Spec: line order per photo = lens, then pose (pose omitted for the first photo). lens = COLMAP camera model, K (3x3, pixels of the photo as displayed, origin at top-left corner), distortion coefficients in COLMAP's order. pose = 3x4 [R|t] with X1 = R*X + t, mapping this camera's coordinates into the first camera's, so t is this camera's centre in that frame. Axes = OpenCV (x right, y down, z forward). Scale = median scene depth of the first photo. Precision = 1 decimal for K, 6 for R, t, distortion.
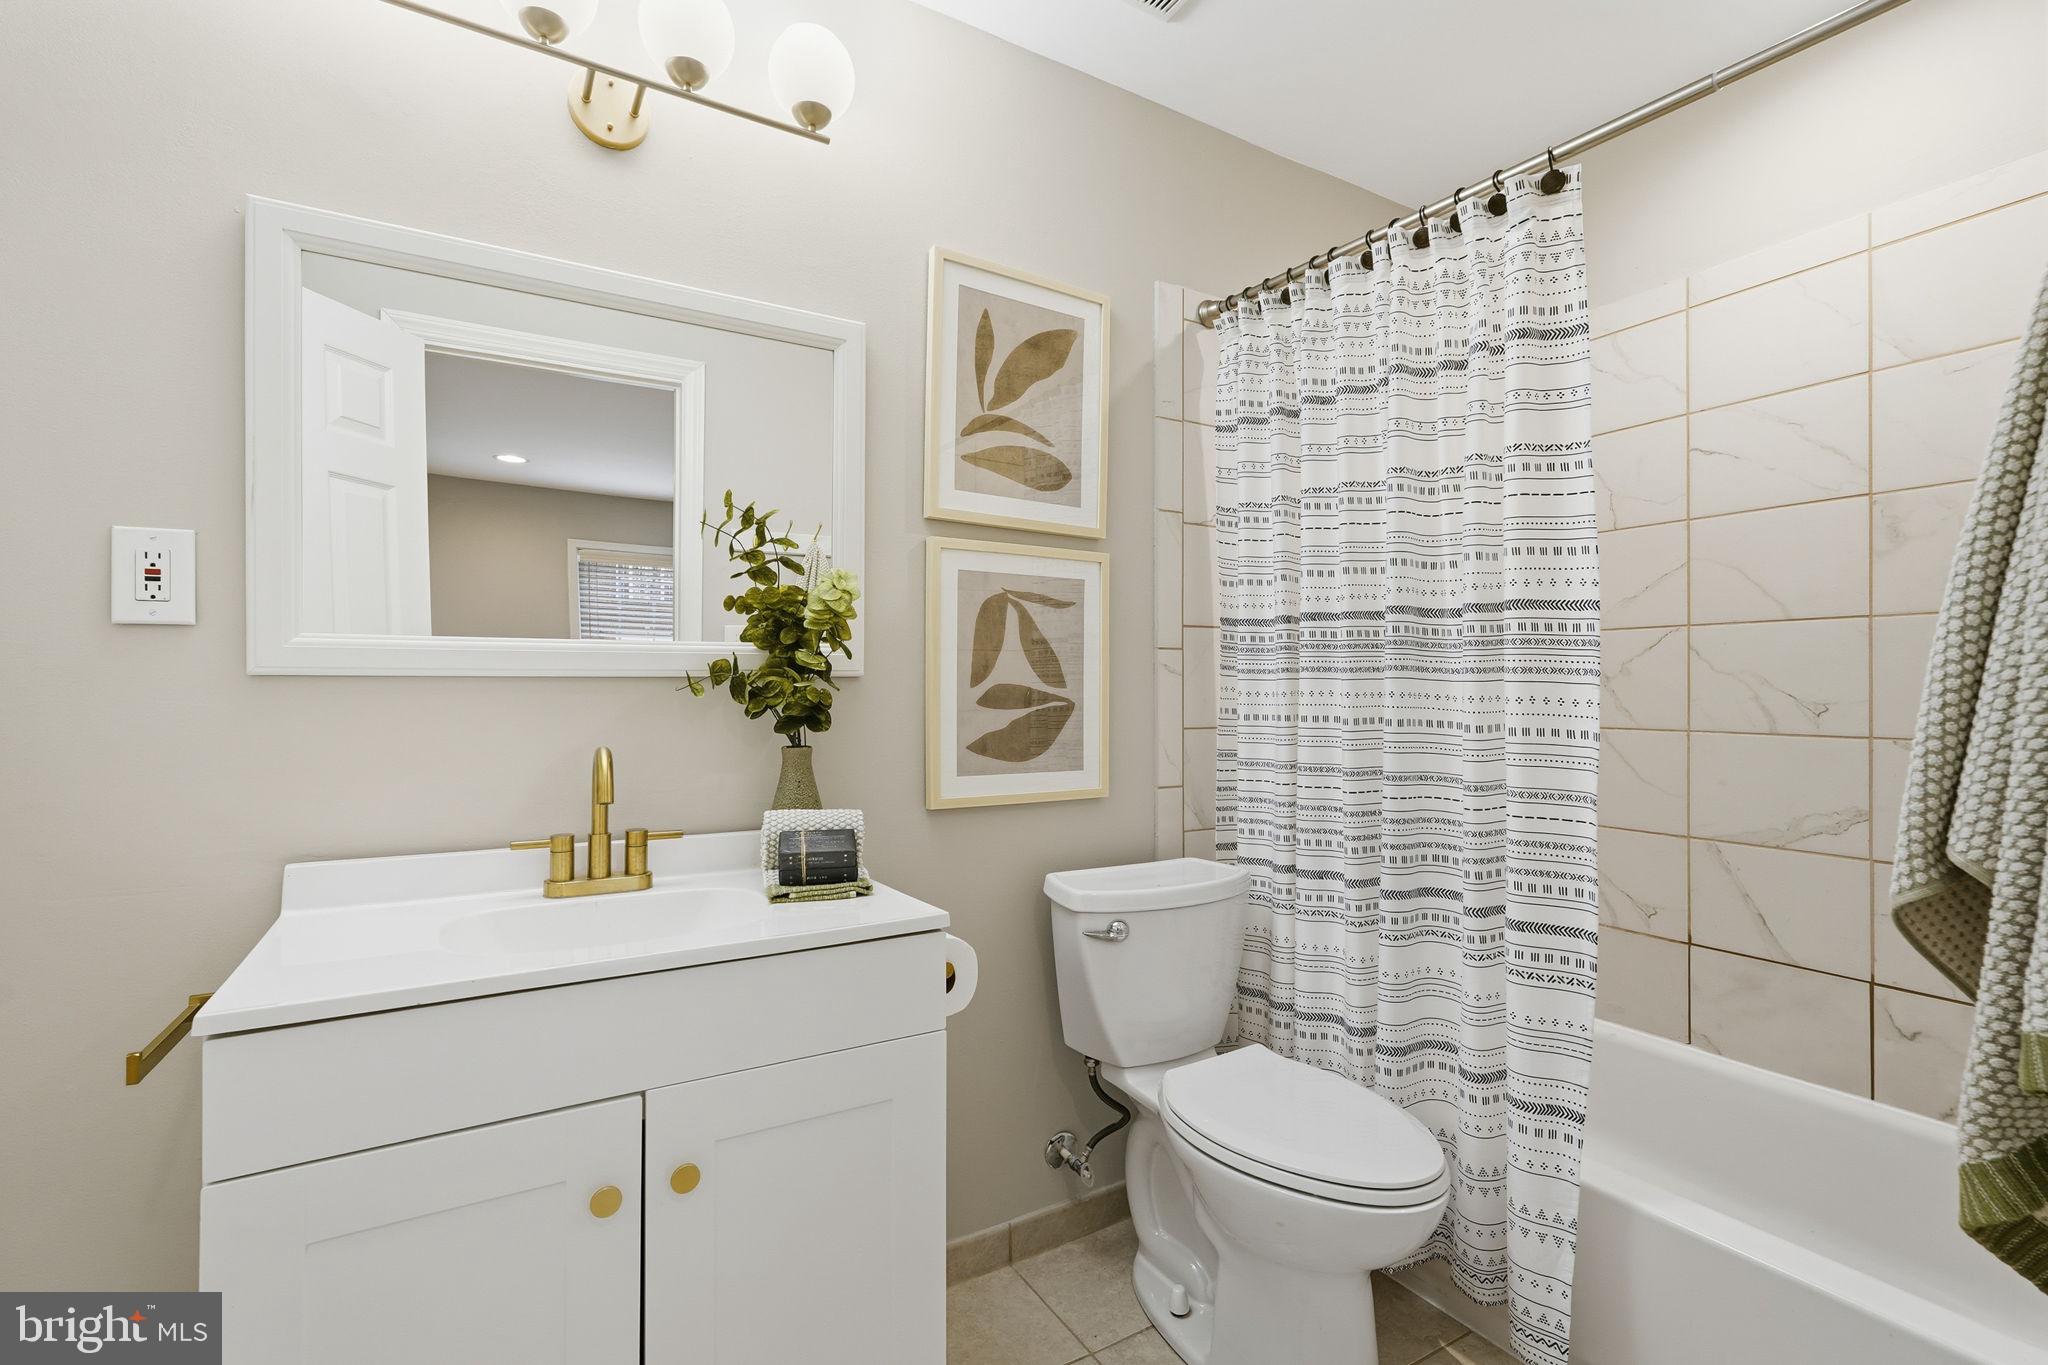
lens RADIAL K [[912.7, 0, 1053.1], [0, 912.7, 707.7], [0, 0, 1]] dist [-0.025196, 0.000186]
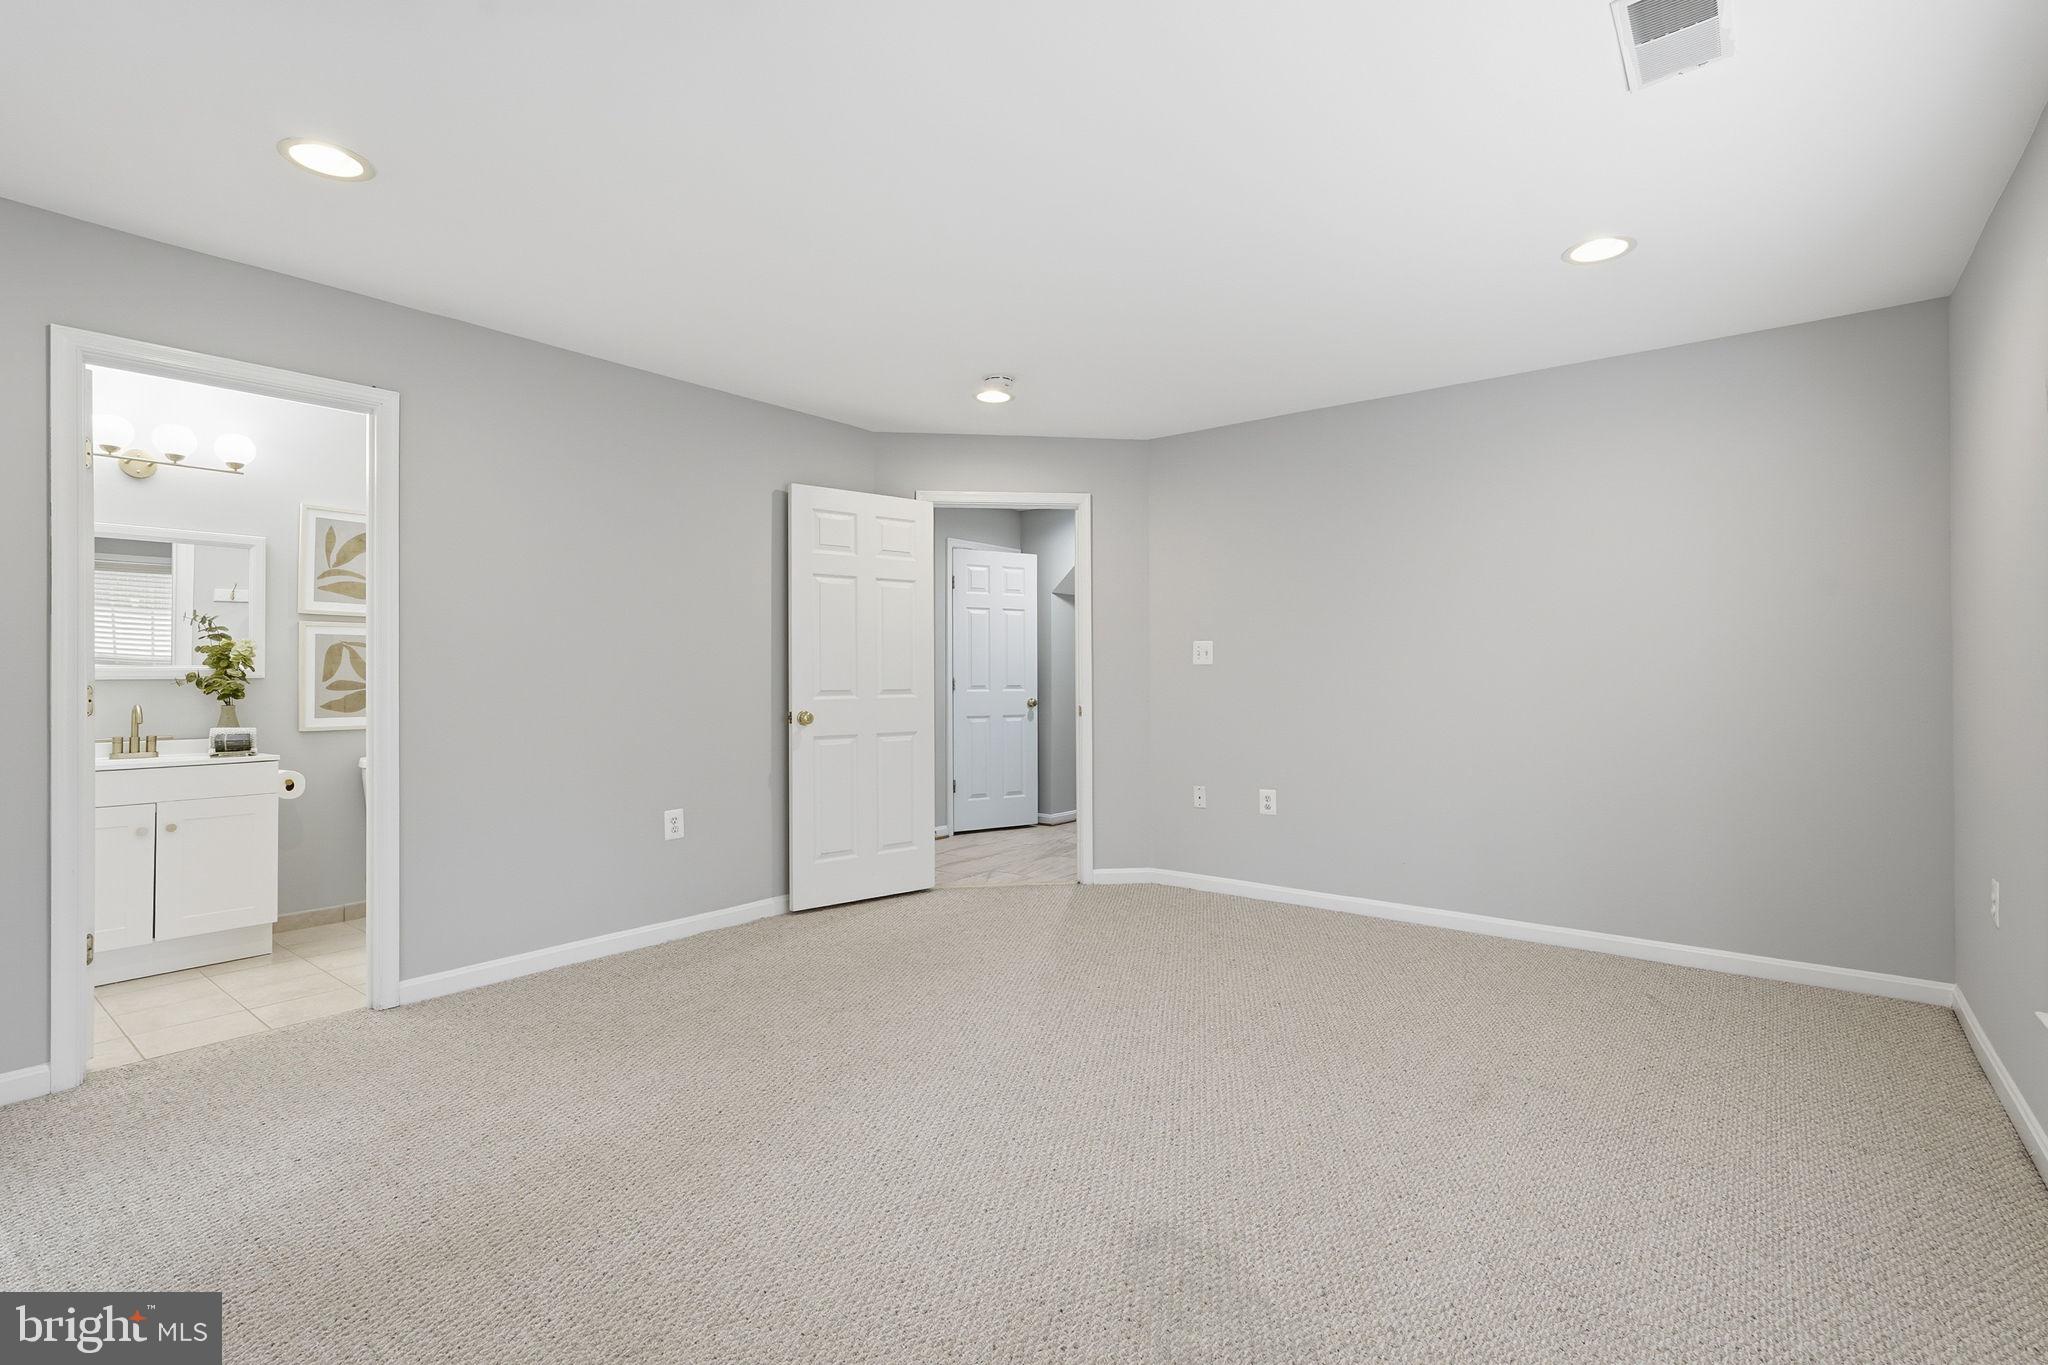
lens RADIAL K [[921.7, 0, 1018.3], [0, 921.7, 679.5], [0, 0, 1]] dist [-0.001798, 0.000170]
pose [[0.942511, -0.005206, 0.334135, 0.981548], [0.009719, 0.999883, -0.011836, 0.021656], [-0.334034, 0.014403, 0.942451, -2.269553]]
